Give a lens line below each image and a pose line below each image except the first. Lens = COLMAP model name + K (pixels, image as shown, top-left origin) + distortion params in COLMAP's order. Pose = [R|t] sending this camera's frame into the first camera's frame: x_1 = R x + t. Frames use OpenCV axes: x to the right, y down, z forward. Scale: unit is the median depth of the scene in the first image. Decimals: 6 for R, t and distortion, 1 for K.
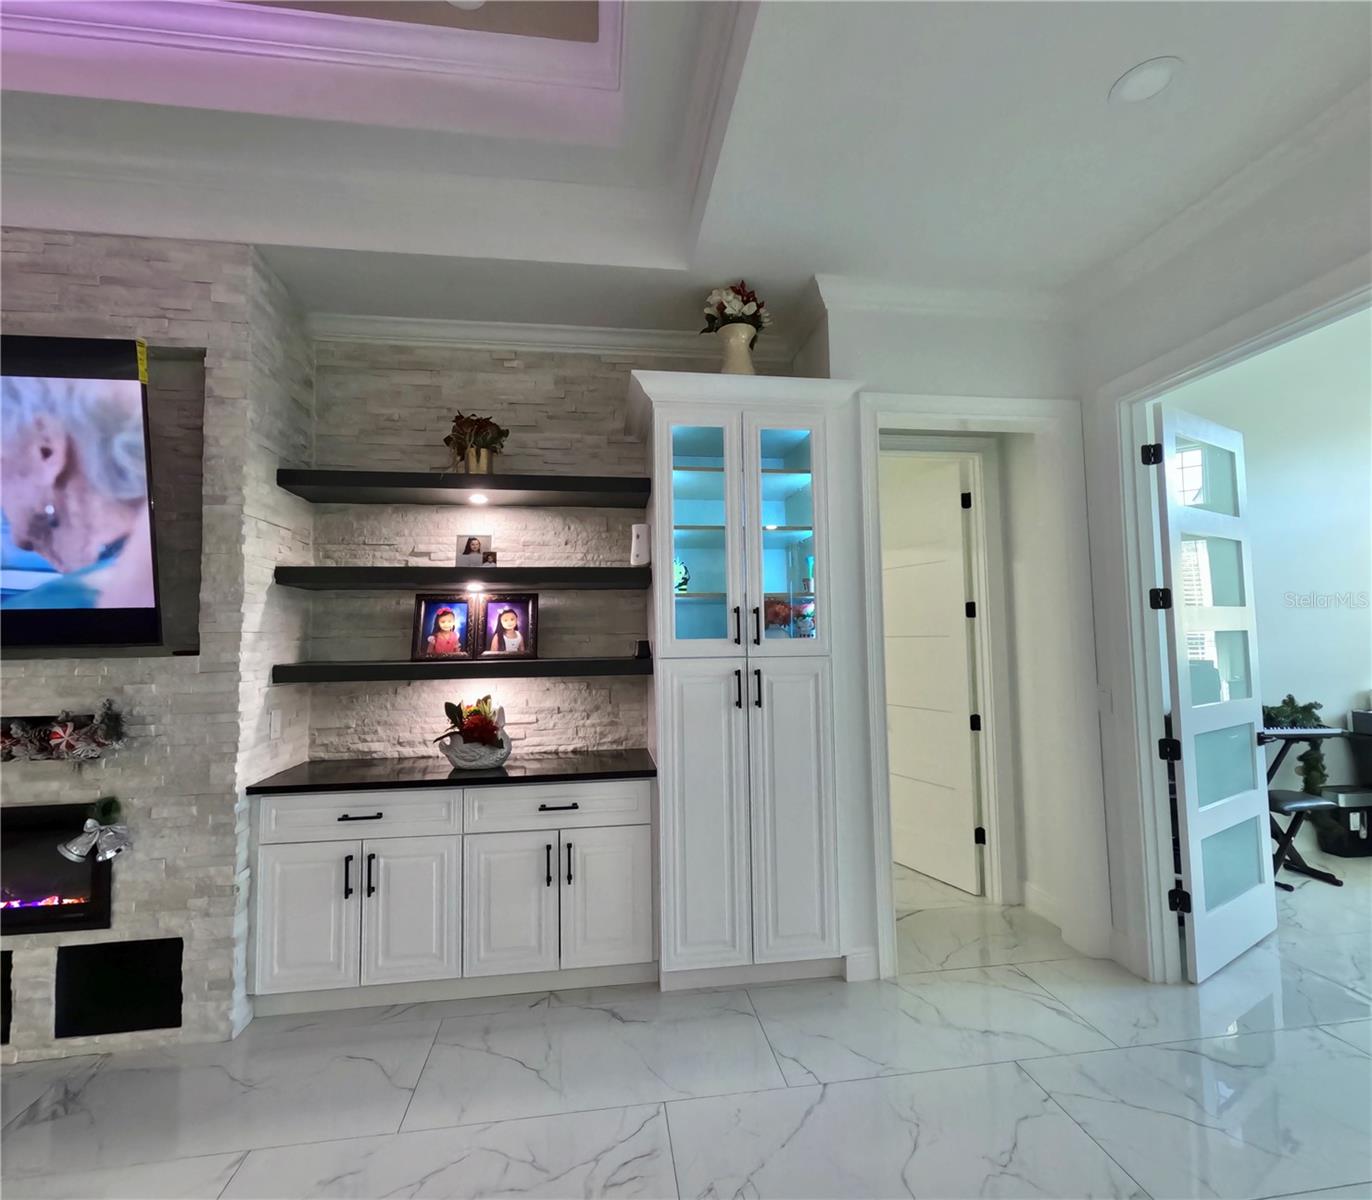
lens RADIAL K [[653.6, 0, 686.0], [0, 653.6, 600.0], [0, 0, 1]] dist [-0.001008, 0.001048]
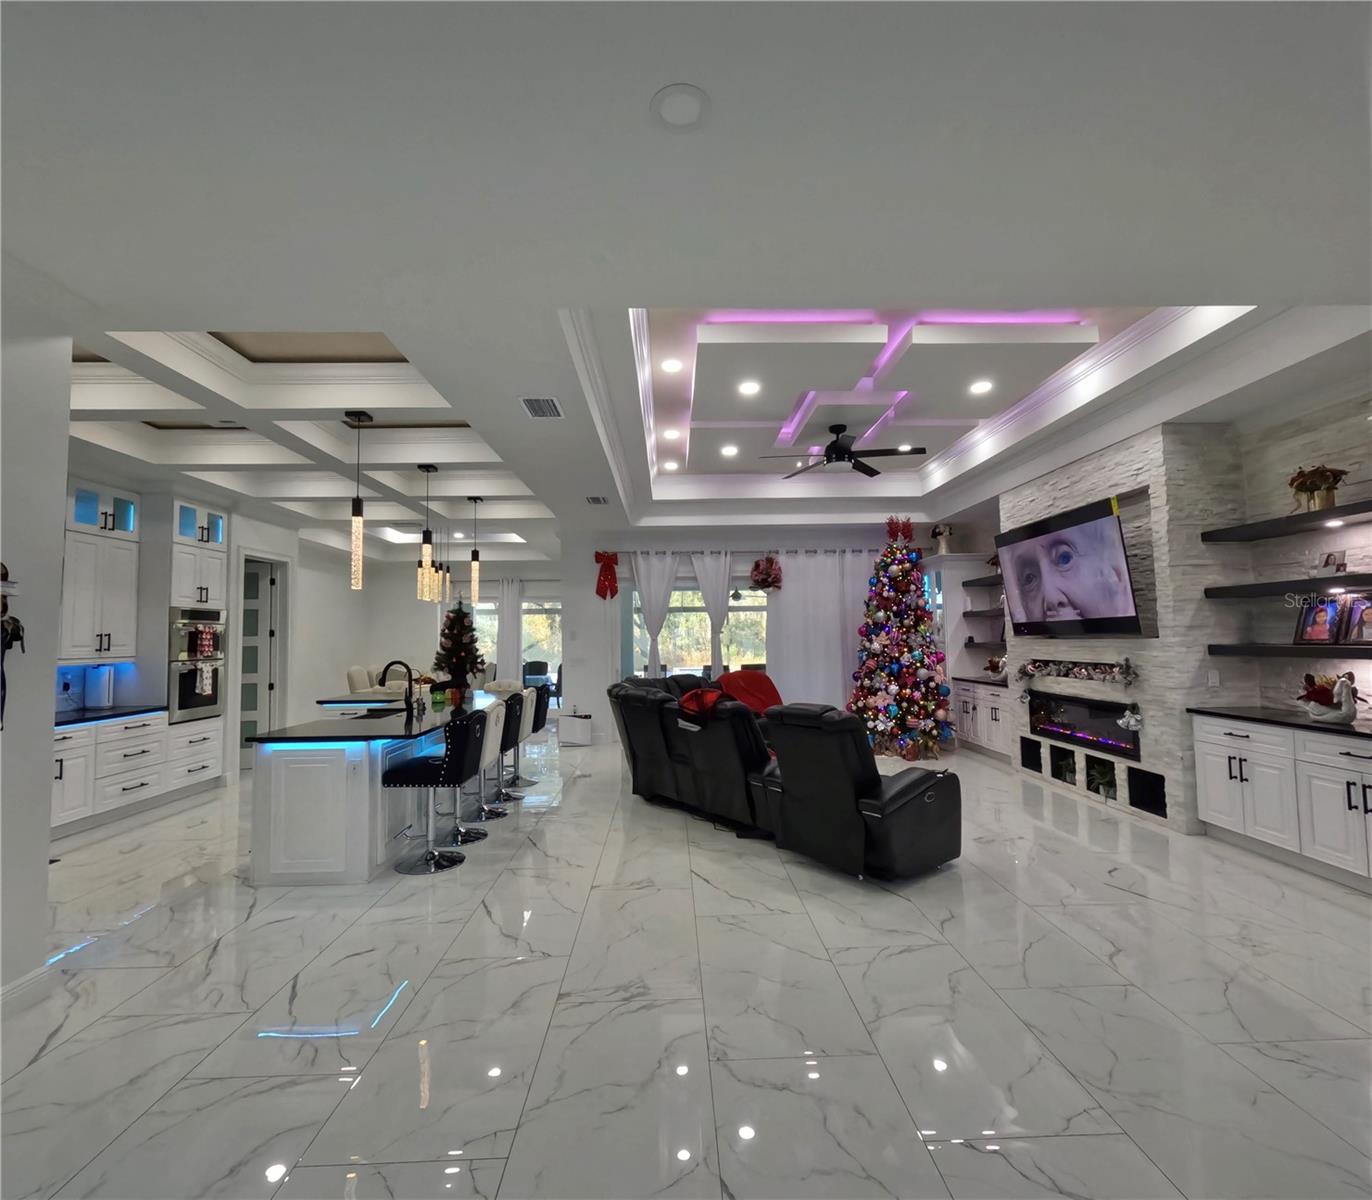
lens RADIAL K [[653.6, 0, 686.0], [0, 653.6, 600.0], [0, 0, 1]] dist [-0.001008, 0.001048]
pose [[-0.123390, -0.042225, -0.991460, 1.264008], [0.078563, 0.995543, -0.052177, -0.037885], [0.989244, -0.084330, -0.119522, -0.166226]]
